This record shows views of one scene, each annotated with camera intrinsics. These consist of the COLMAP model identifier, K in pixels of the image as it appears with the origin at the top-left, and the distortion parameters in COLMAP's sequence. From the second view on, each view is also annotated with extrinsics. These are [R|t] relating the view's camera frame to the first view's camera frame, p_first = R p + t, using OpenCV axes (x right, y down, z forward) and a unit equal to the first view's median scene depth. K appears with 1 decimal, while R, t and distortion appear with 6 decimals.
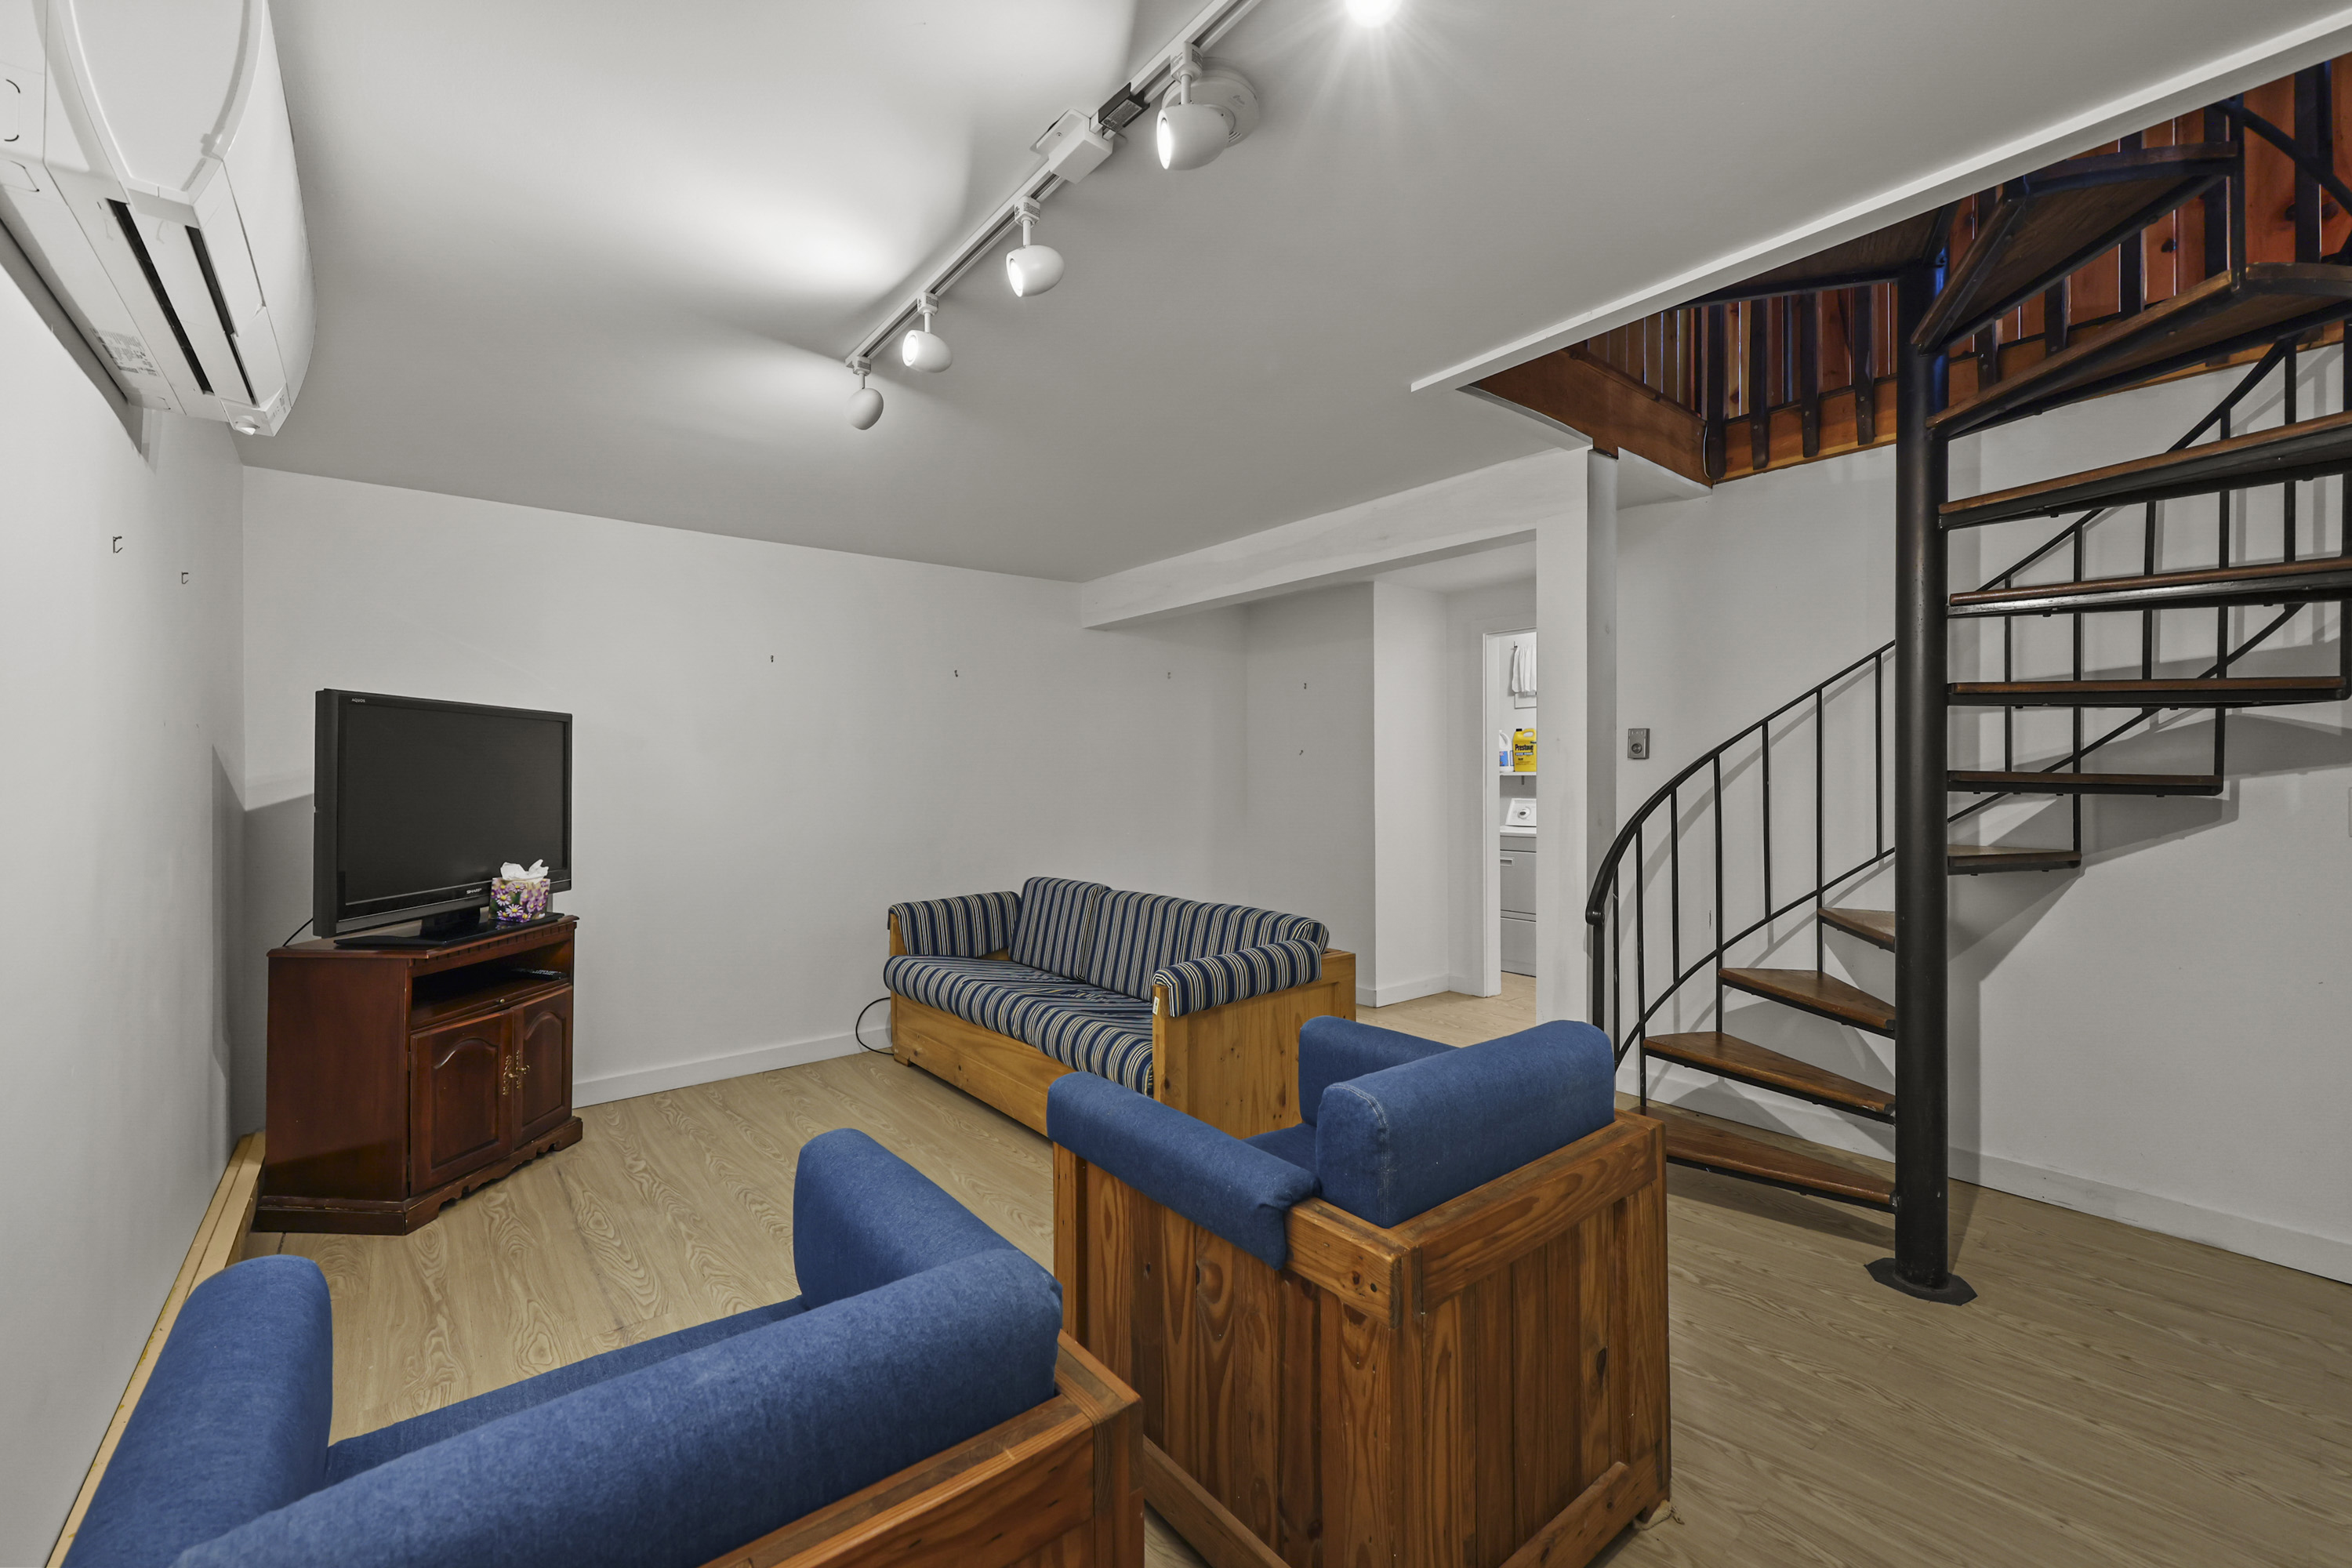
lens RADIAL K [[943.1, 0, 1163.9], [0, 943.1, 777.7], [0, 0, 1]] dist [-0.006491, 0.000068]
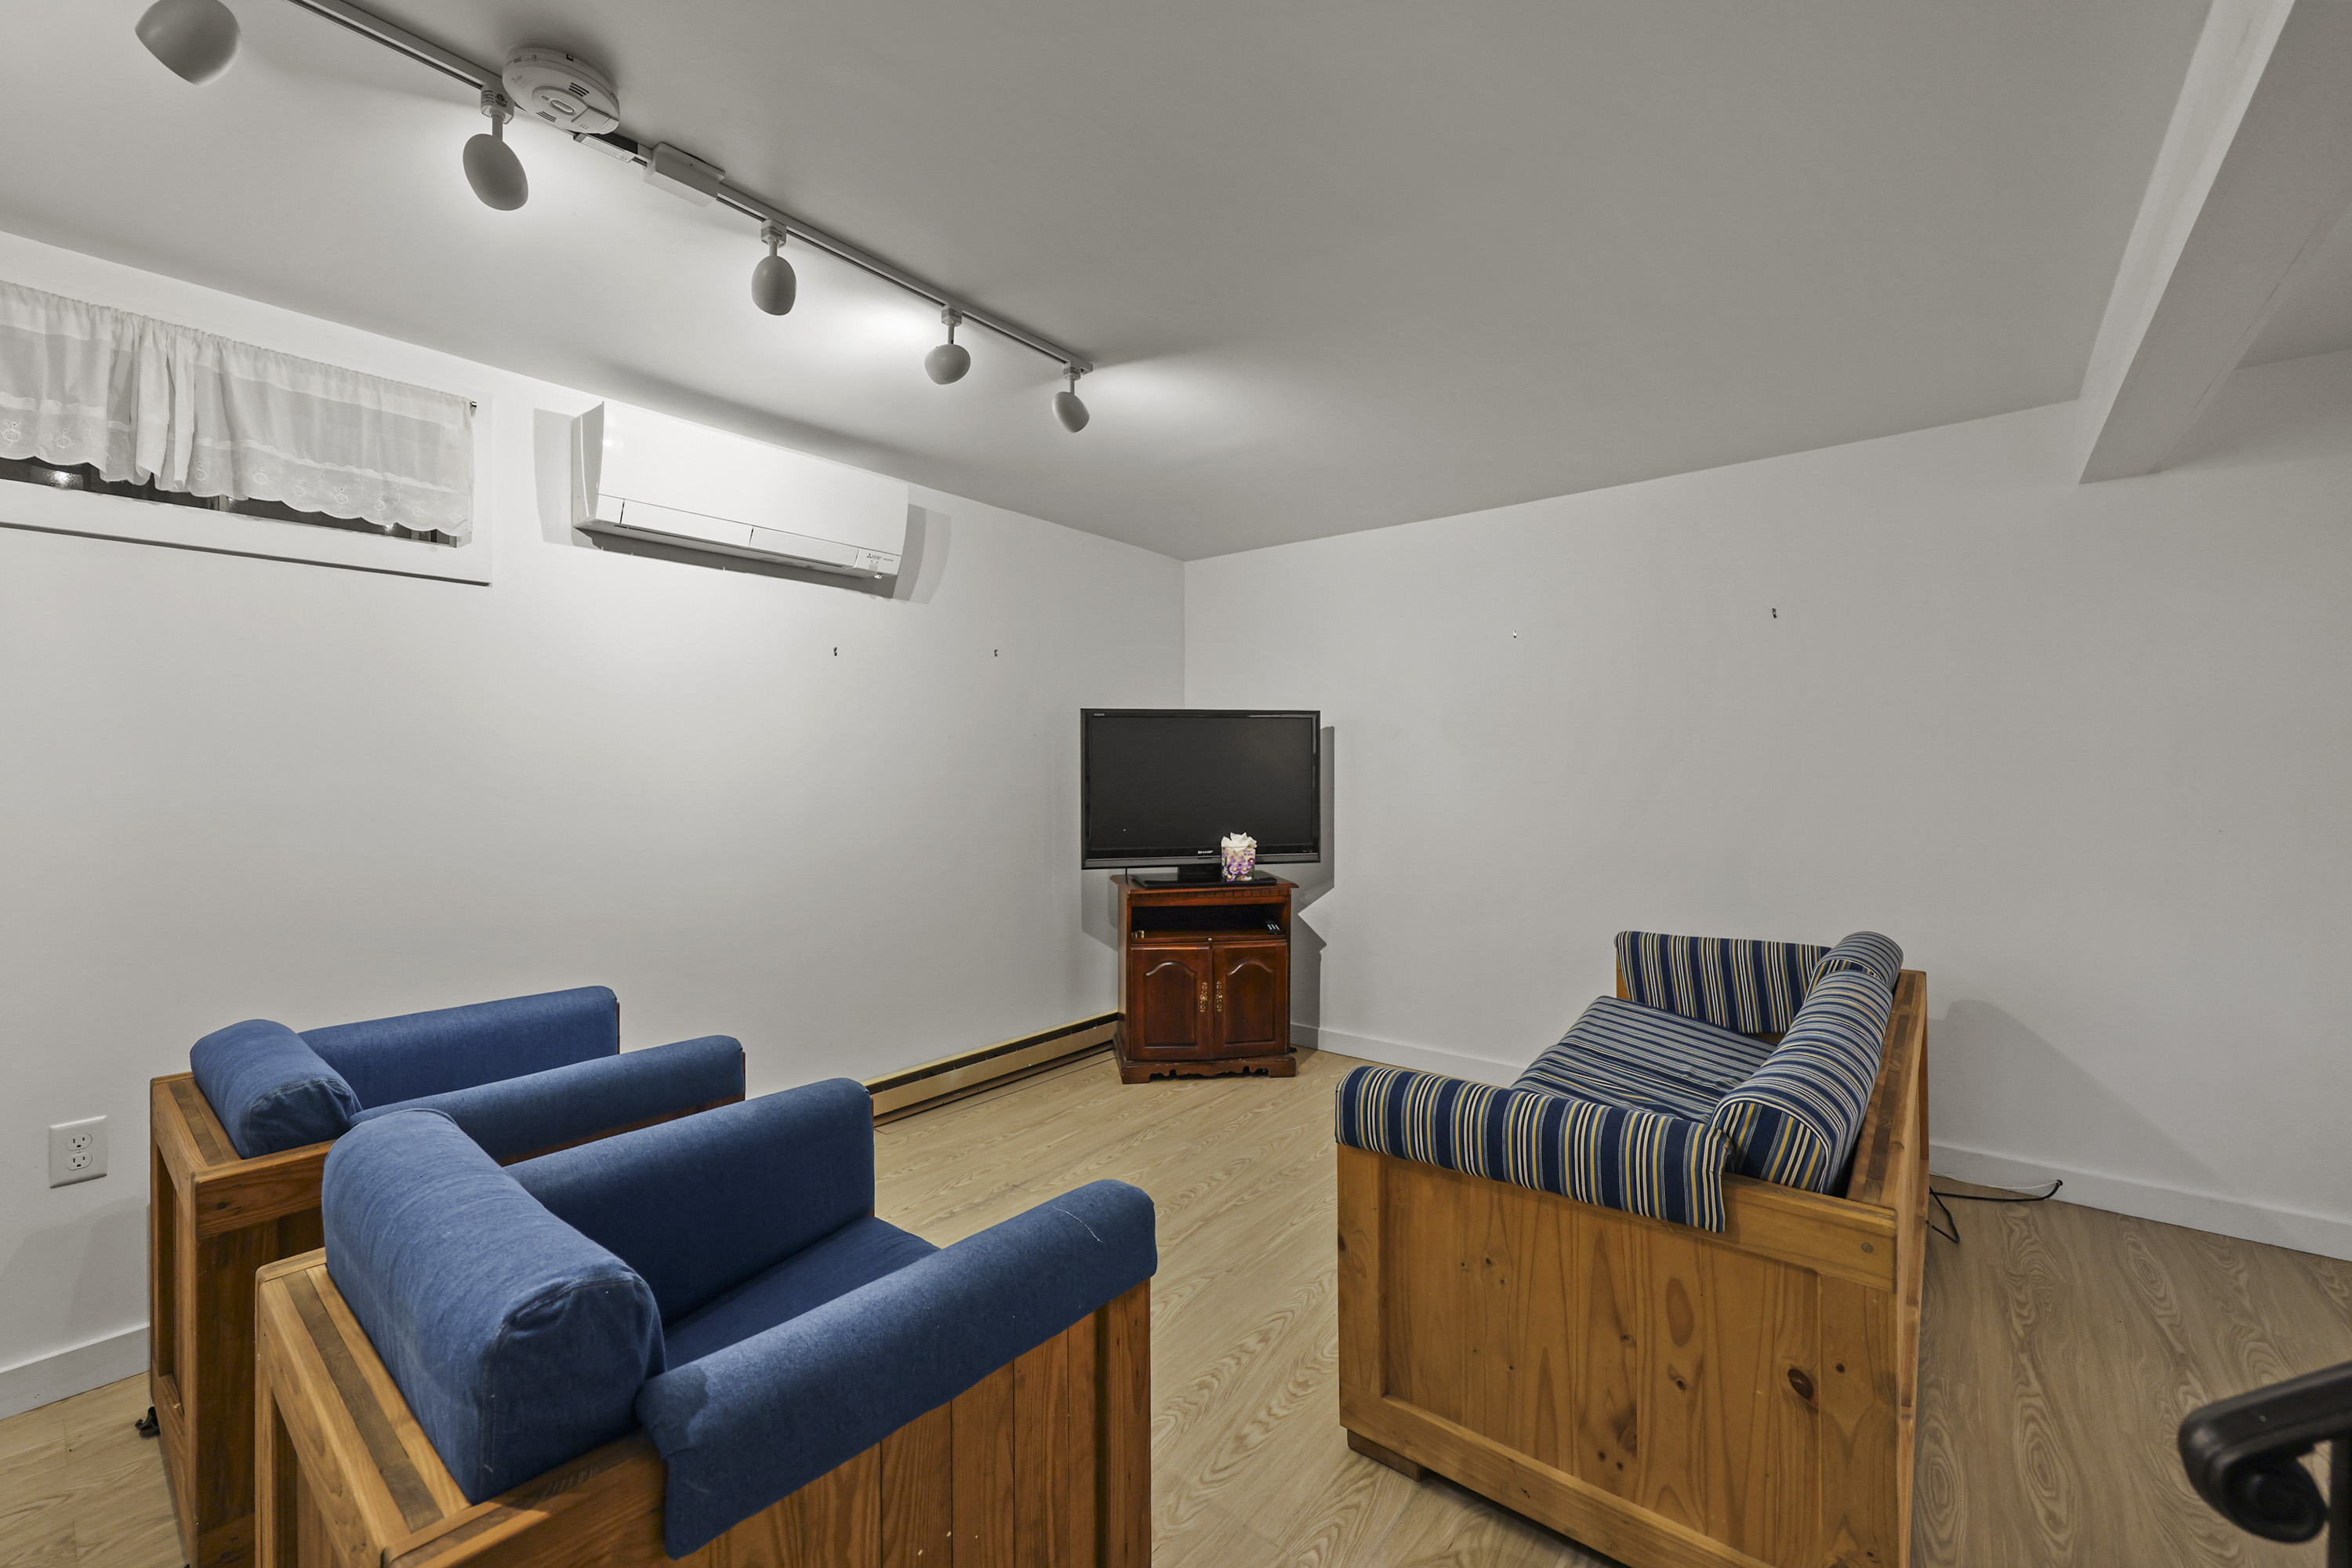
lens RADIAL K [[943.1, 0, 1181.0], [0, 943.1, 762.2], [0, 0, 1]] dist [-0.006491, 0.000068]
pose [[0.223501, -0.001586, -0.974702, 0.557018], [-0.002244, 0.999995, -0.002141, -0.001572], [0.974701, 0.002666, 0.223497, 0.688701]]
